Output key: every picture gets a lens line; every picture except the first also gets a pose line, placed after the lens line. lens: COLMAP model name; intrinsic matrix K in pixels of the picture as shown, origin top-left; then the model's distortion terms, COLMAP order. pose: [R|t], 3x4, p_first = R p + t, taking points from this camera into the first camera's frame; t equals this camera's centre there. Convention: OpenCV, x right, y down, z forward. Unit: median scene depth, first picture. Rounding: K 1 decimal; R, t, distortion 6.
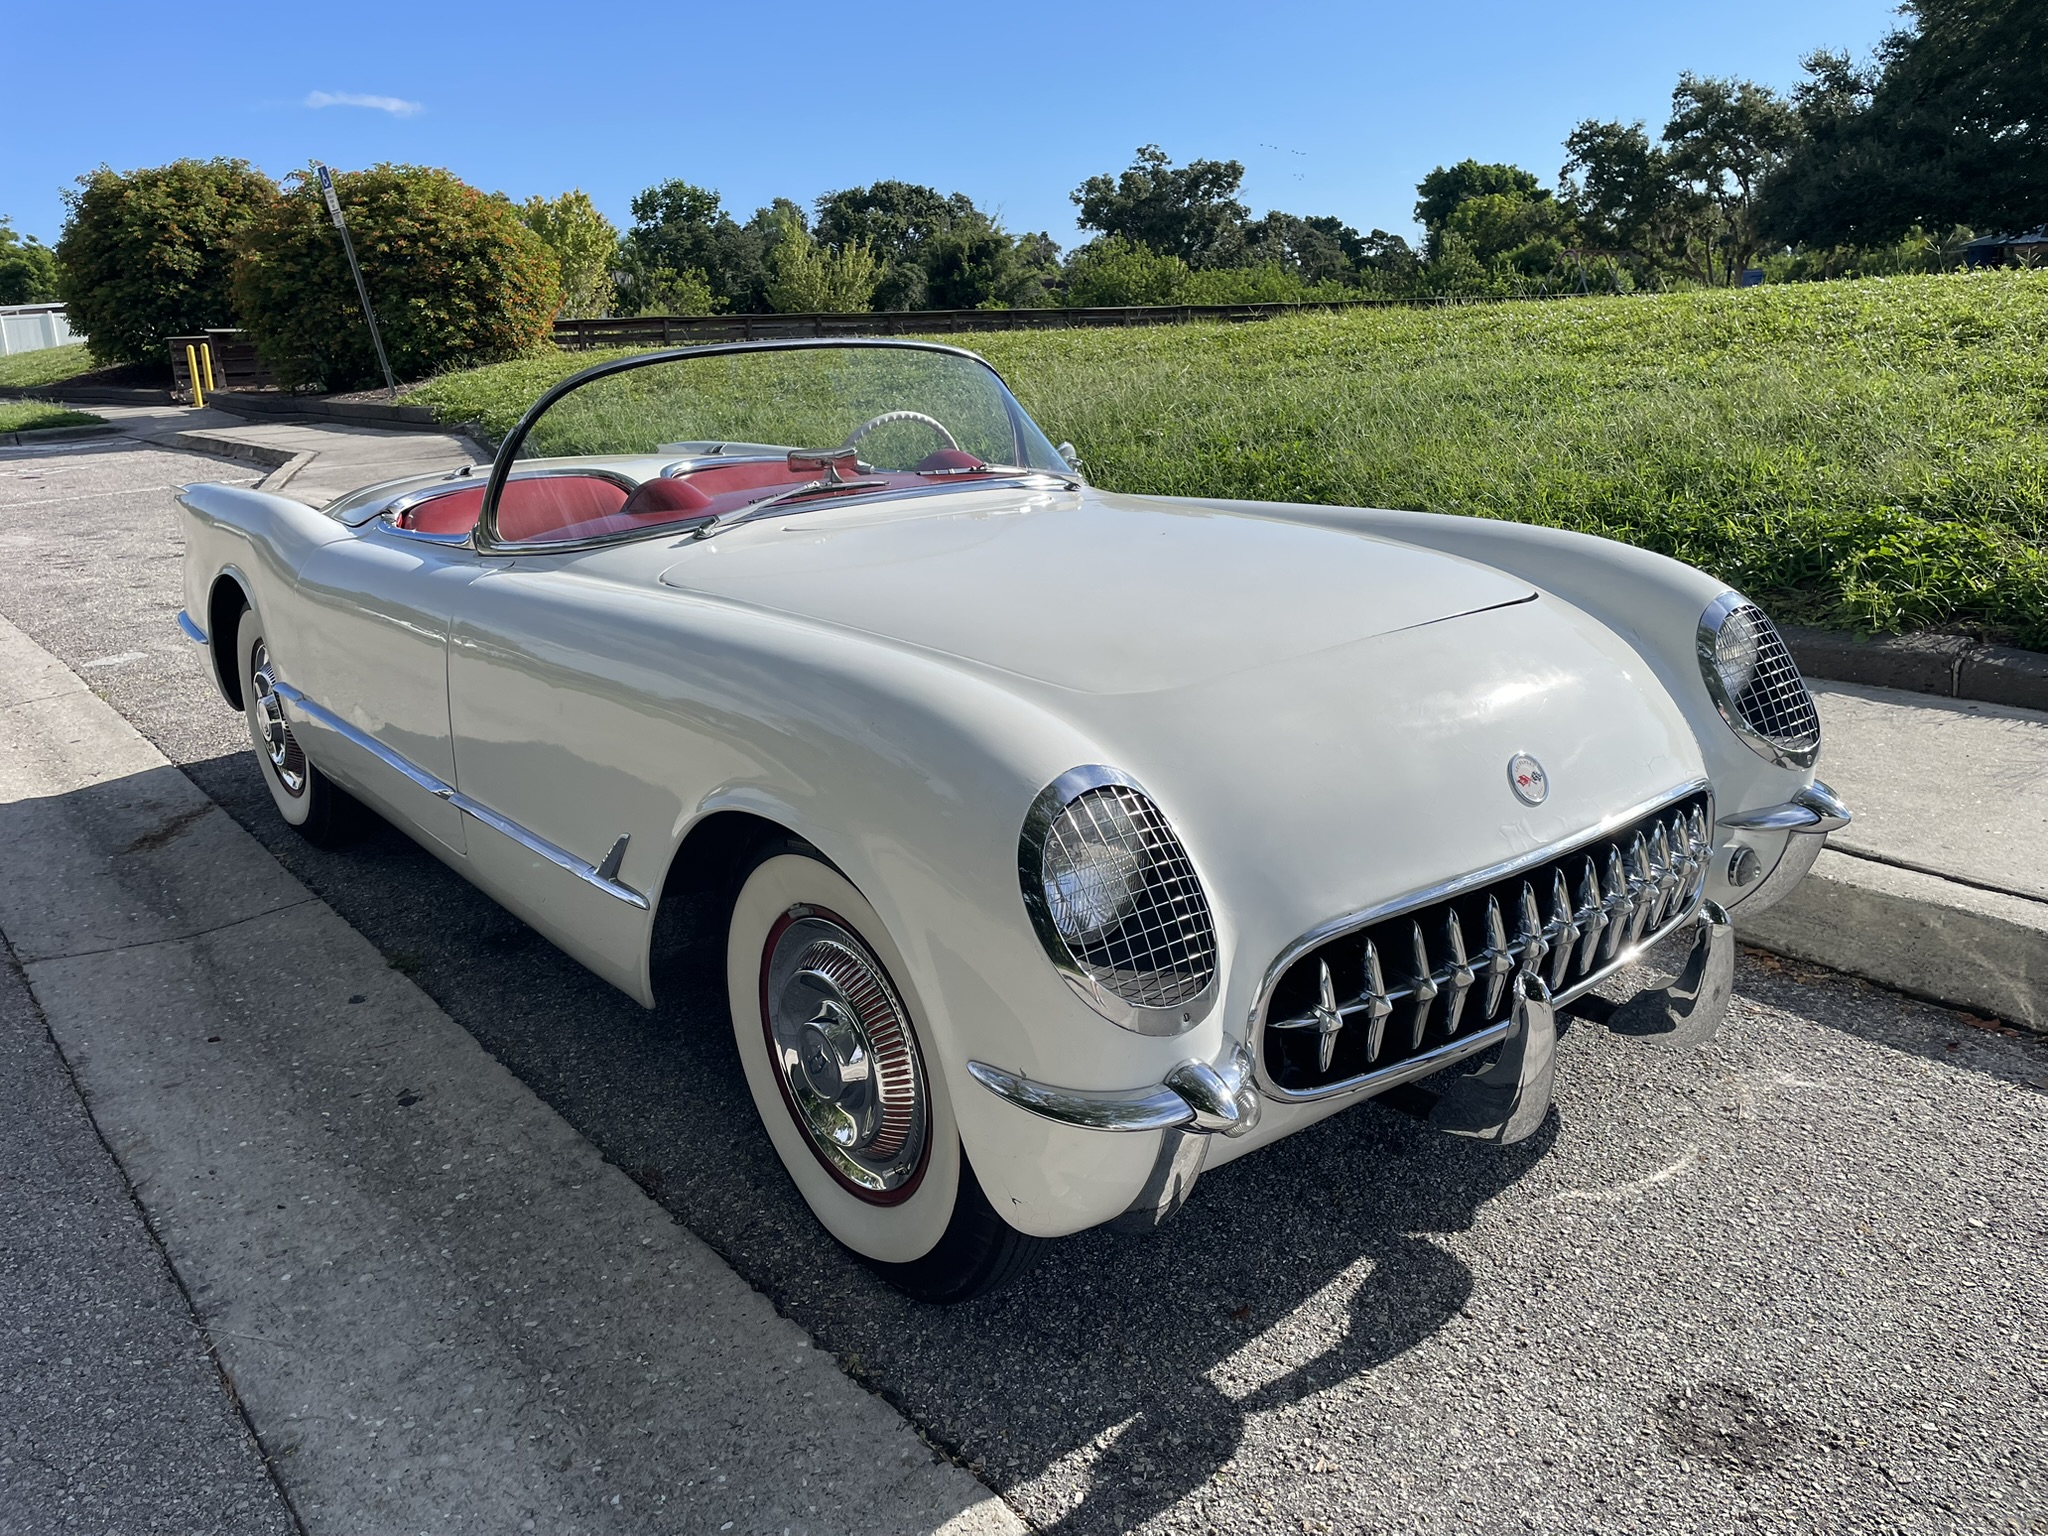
lens RADIAL K [[1552.6, 0, 1011.0], [0, 1552.6, 763.0], [0, 0, 1]] dist [0.082993, -0.112516]
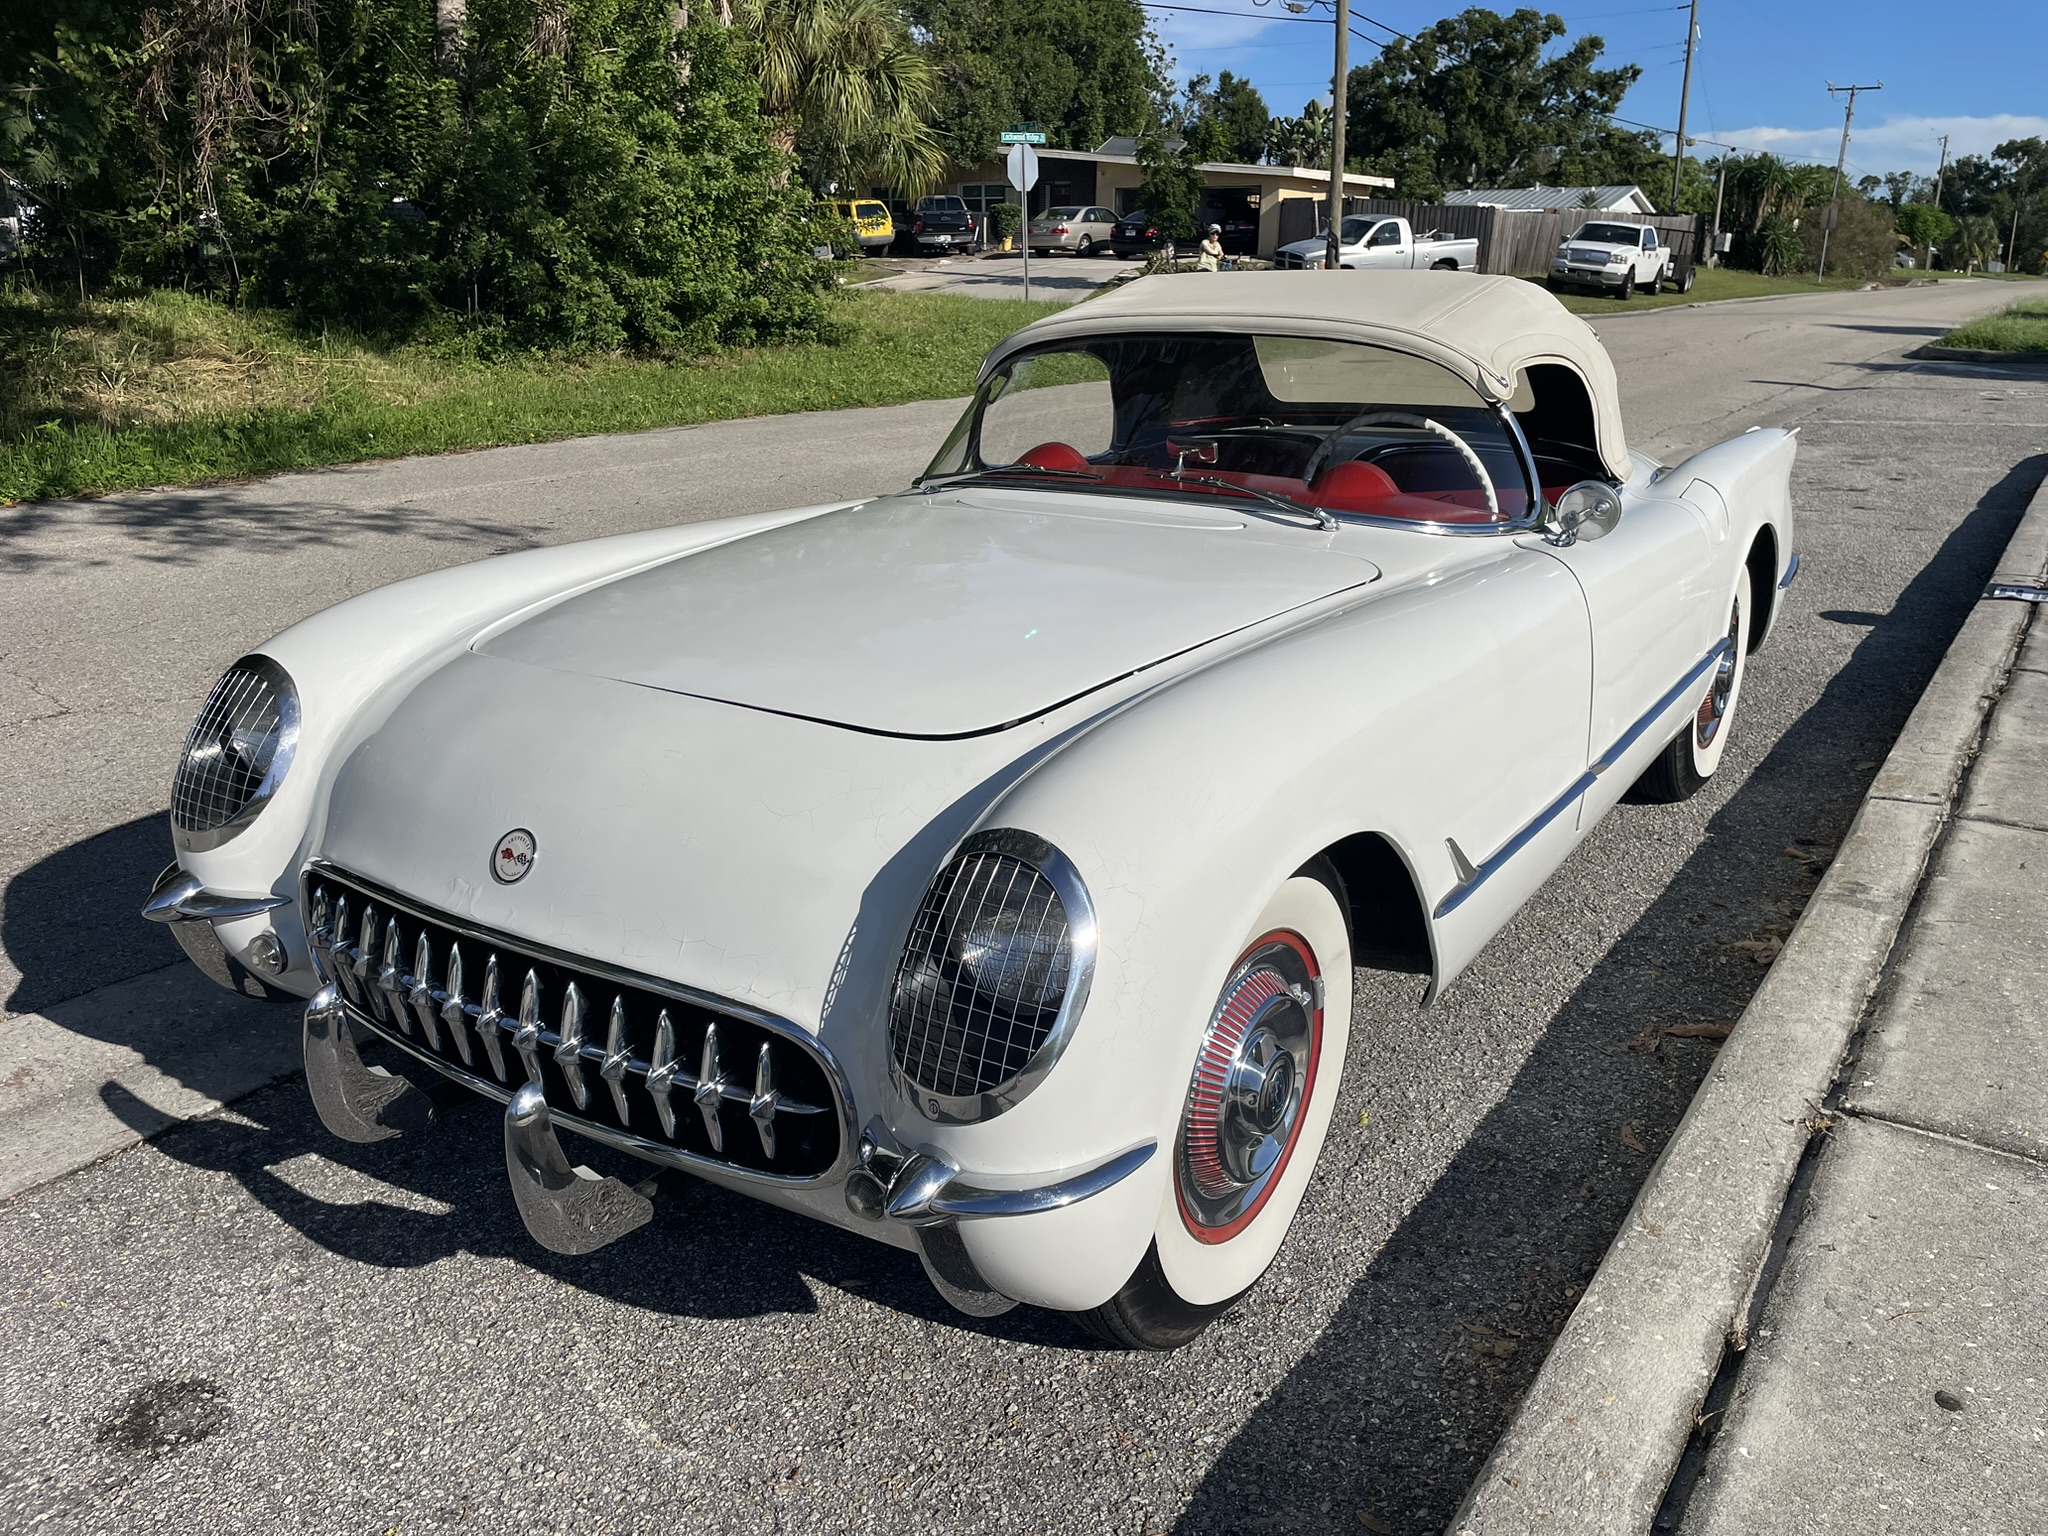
lens RADIAL K [[1552.6, 0, 1042.0], [0, 1552.6, 757.0], [0, 0, 1]] dist [0.082993, -0.112516]
pose [[0.284374, 0.318026, -0.904429, 0.642736], [-0.268308, 0.932080, 0.243387, -0.184213], [0.920403, 0.173453, 0.350388, 0.489132]]
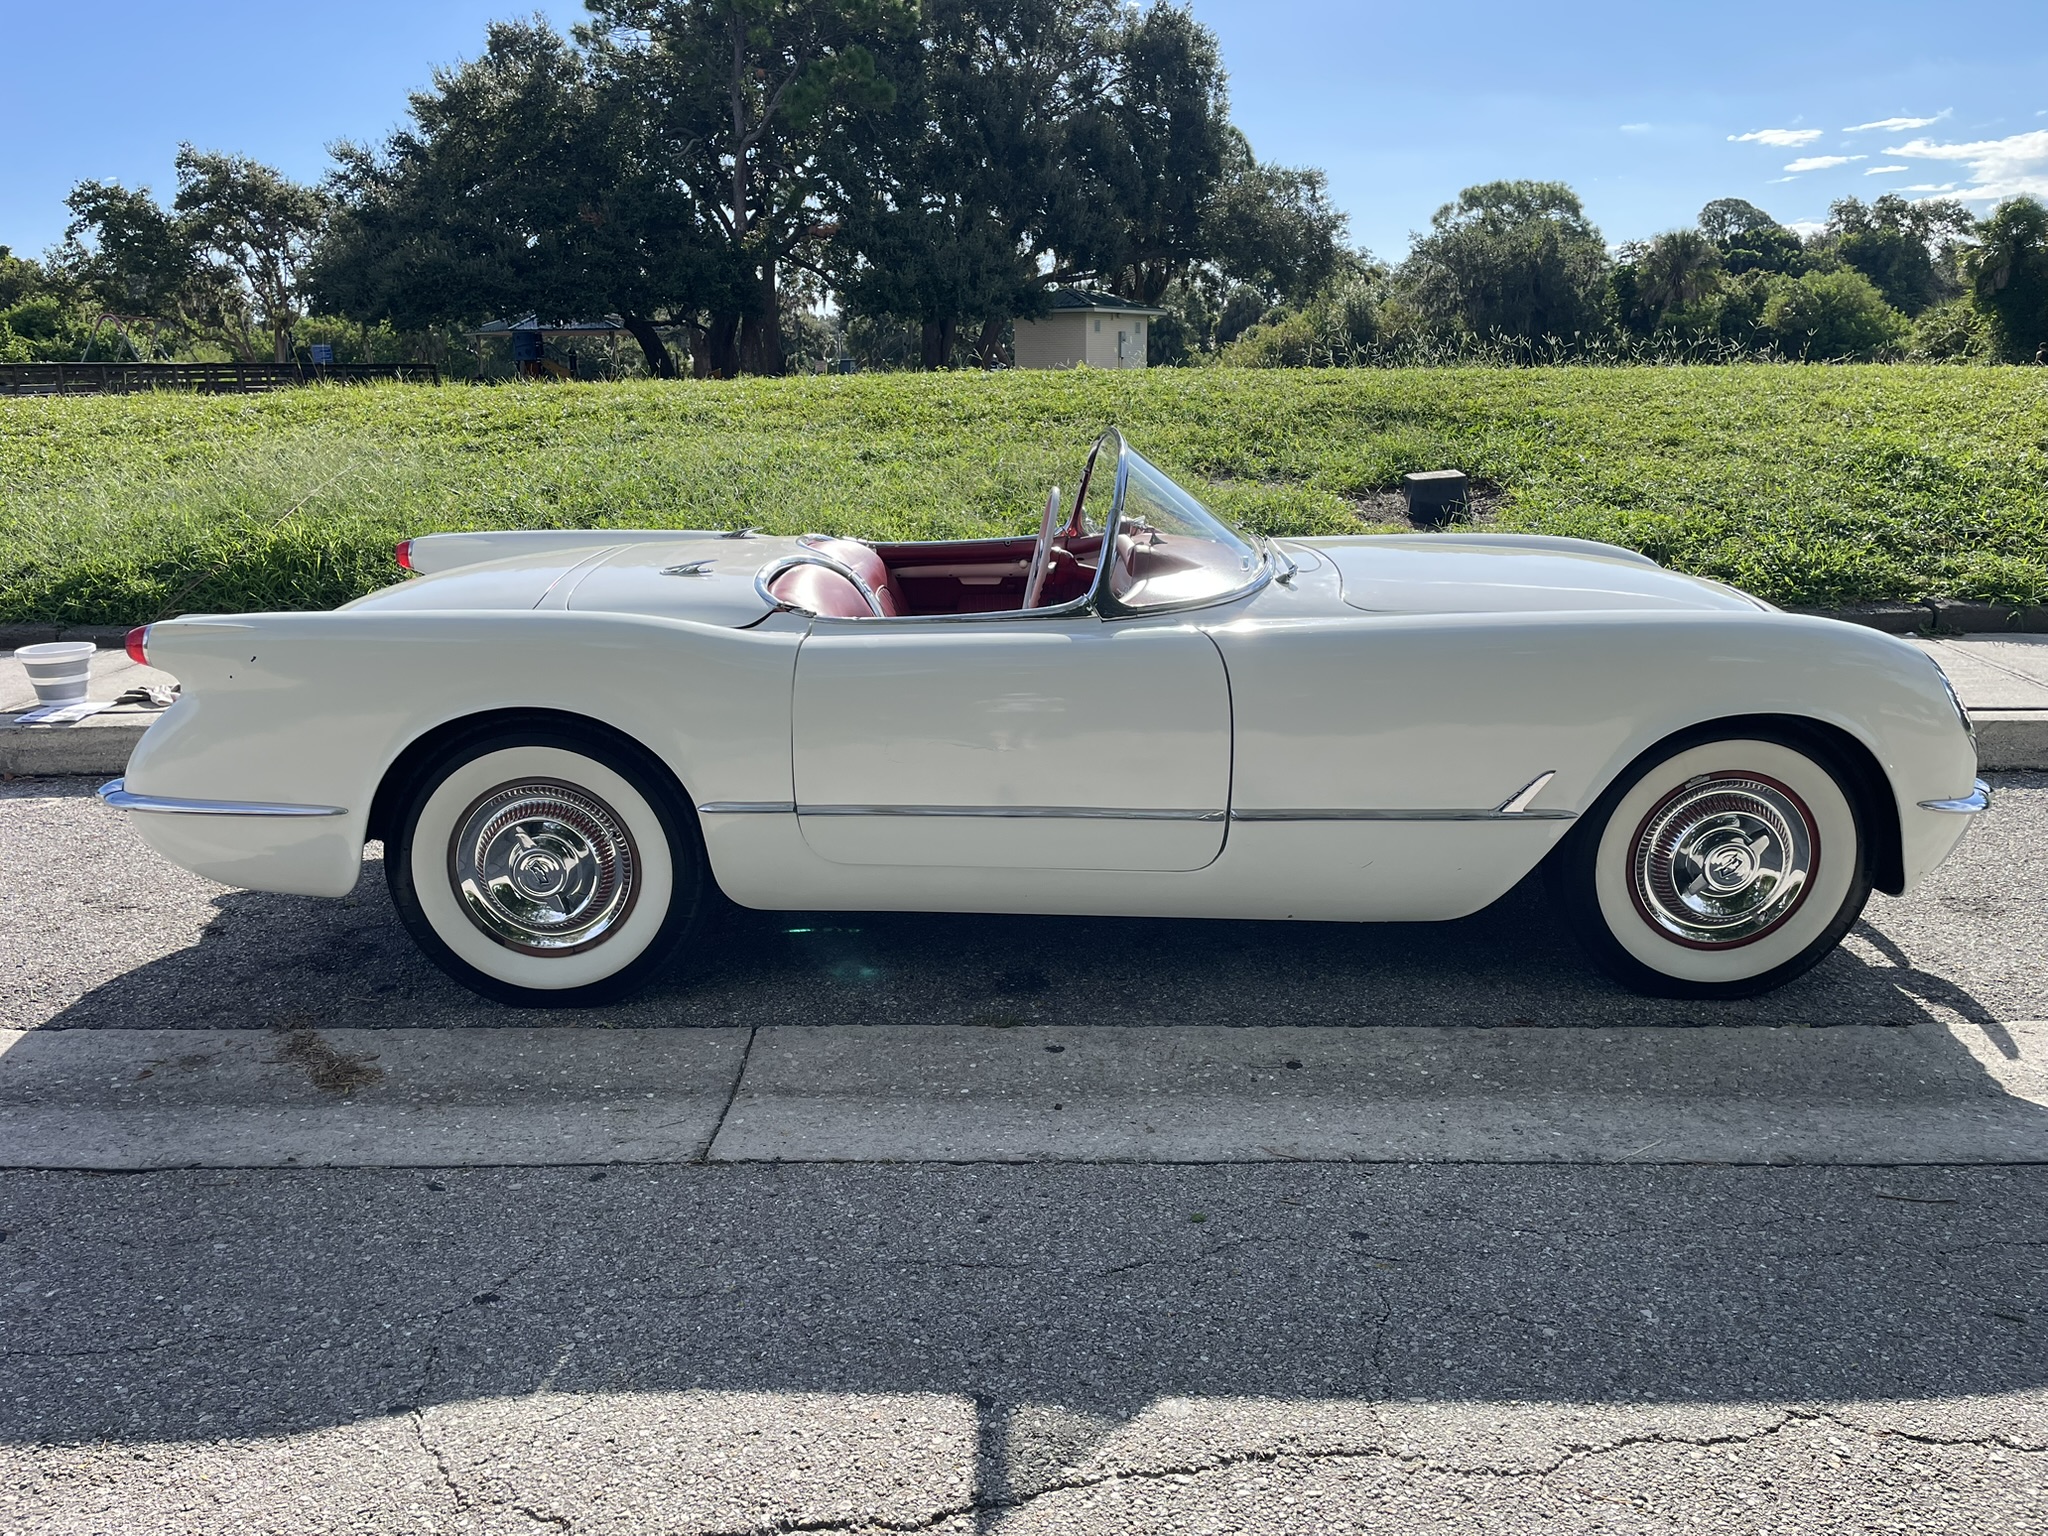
lens RADIAL K [[1552.6, 0, 1009.4], [0, 1552.6, 763.2], [0, 0, 1]] dist [0.082993, -0.112516]
pose [[0.623387, -0.168307, 0.763584, -0.930474], [0.199878, 0.978414, 0.052479, -0.076210], [-0.755935, 0.119909, 0.643572, 0.252151]]
